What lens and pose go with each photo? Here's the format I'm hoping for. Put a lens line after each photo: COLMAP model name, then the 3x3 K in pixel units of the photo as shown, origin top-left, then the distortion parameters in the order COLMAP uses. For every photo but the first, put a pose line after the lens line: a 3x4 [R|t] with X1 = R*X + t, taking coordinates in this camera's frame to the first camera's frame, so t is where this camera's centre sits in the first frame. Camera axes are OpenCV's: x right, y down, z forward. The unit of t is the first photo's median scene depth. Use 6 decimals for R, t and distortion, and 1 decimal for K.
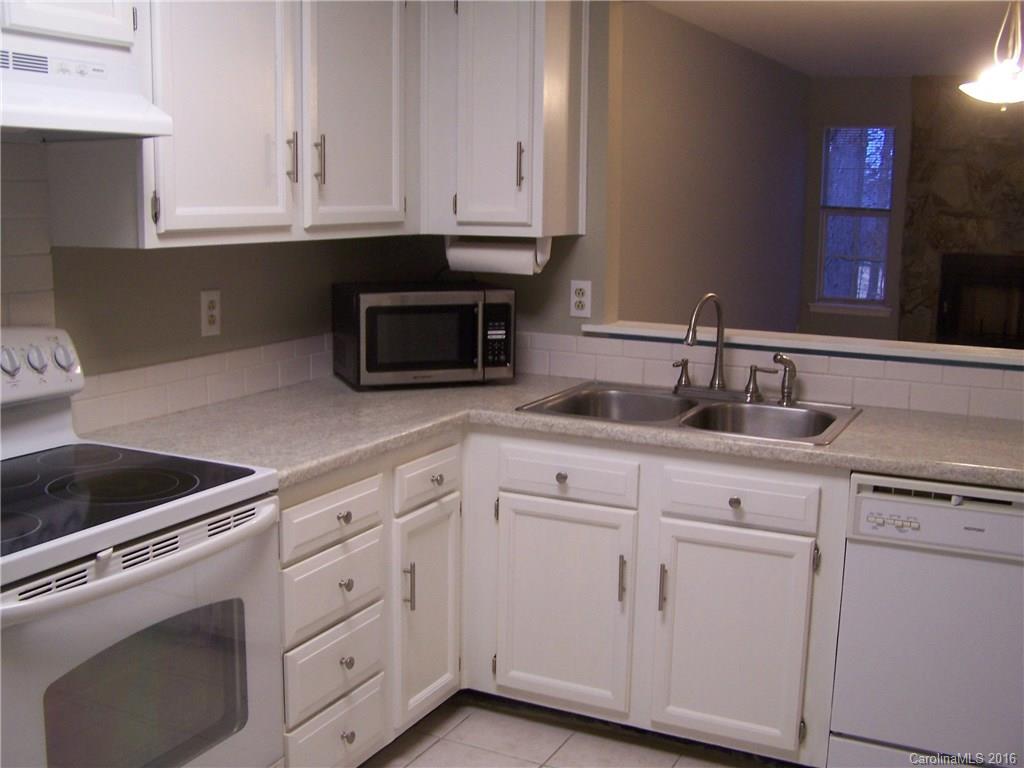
lens RADIAL K [[1137.5, 0, 487.5], [0, 1137.5, 388.5], [0, 0, 1]] dist [-0.208492, 0.336074]
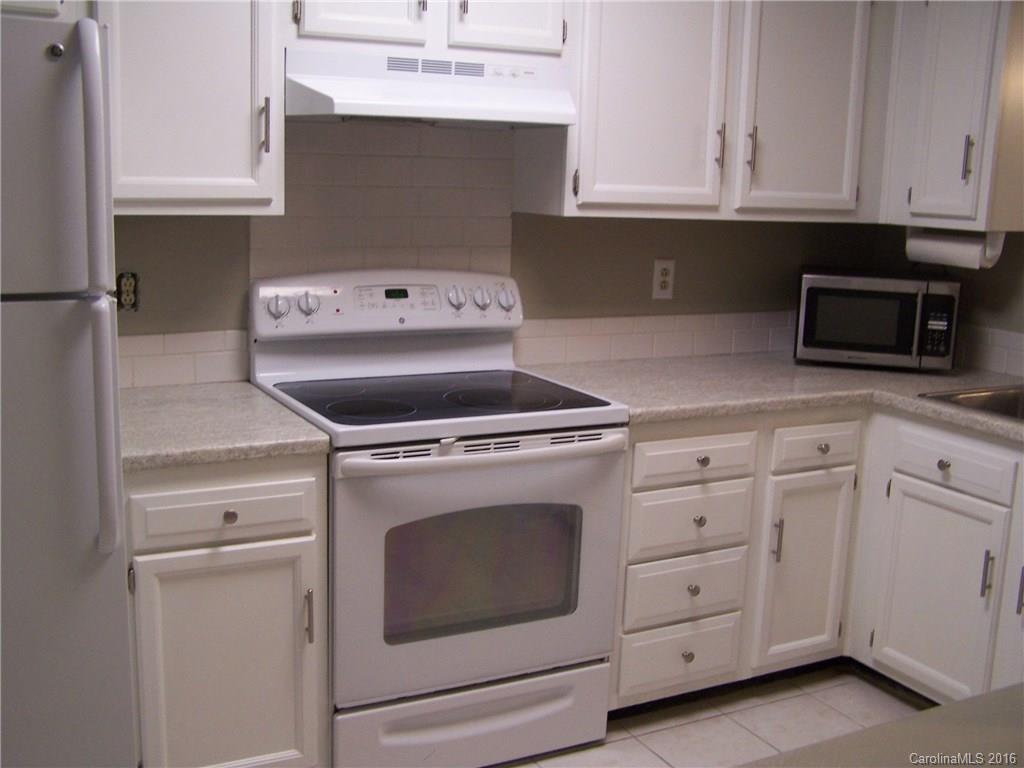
lens RADIAL K [[1137.5, 0, 487.5], [0, 1137.5, 388.5], [0, 0, 1]] dist [-0.208492, 0.336074]
pose [[0.817118, 0.122068, -0.563398, 0.295530], [-0.117188, 0.992090, 0.044988, 0.014006], [0.564433, 0.029263, 0.824960, -0.057340]]
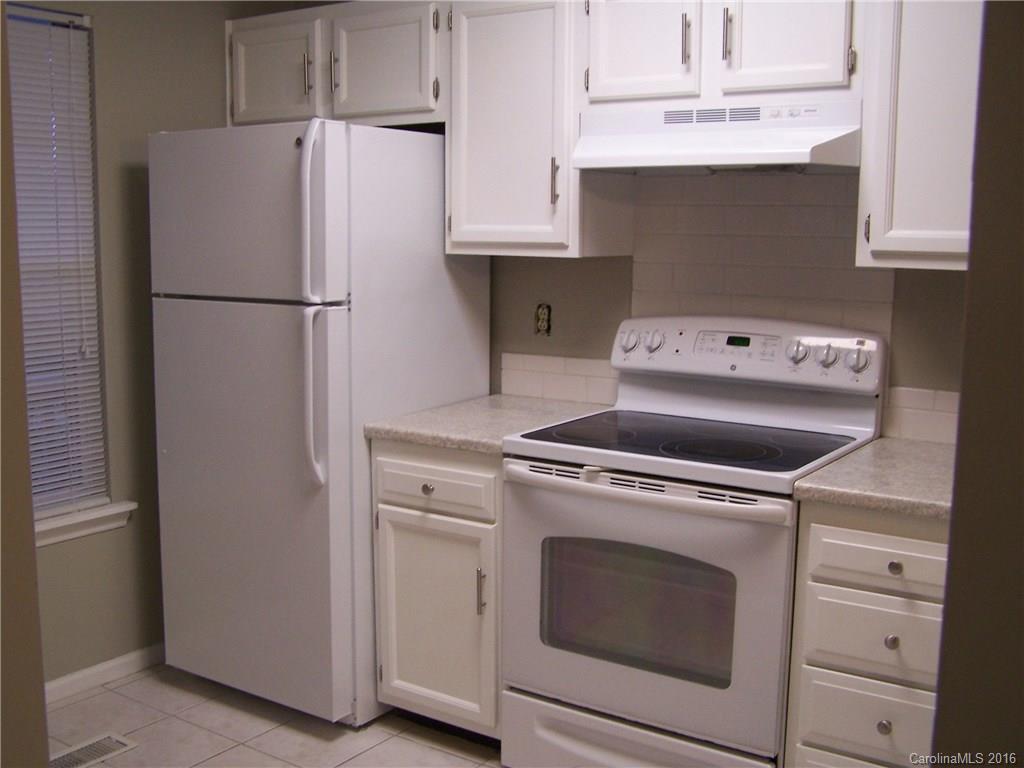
lens RADIAL K [[1137.5, 0, 487.5], [0, 1137.5, 388.5], [0, 0, 1]] dist [-0.208492, 0.336074]
pose [[-0.139720, 0.131238, -0.981455, 0.704732], [-0.172897, 0.972718, 0.154683, -0.097855], [0.974979, 0.191303, -0.113218, 0.675274]]
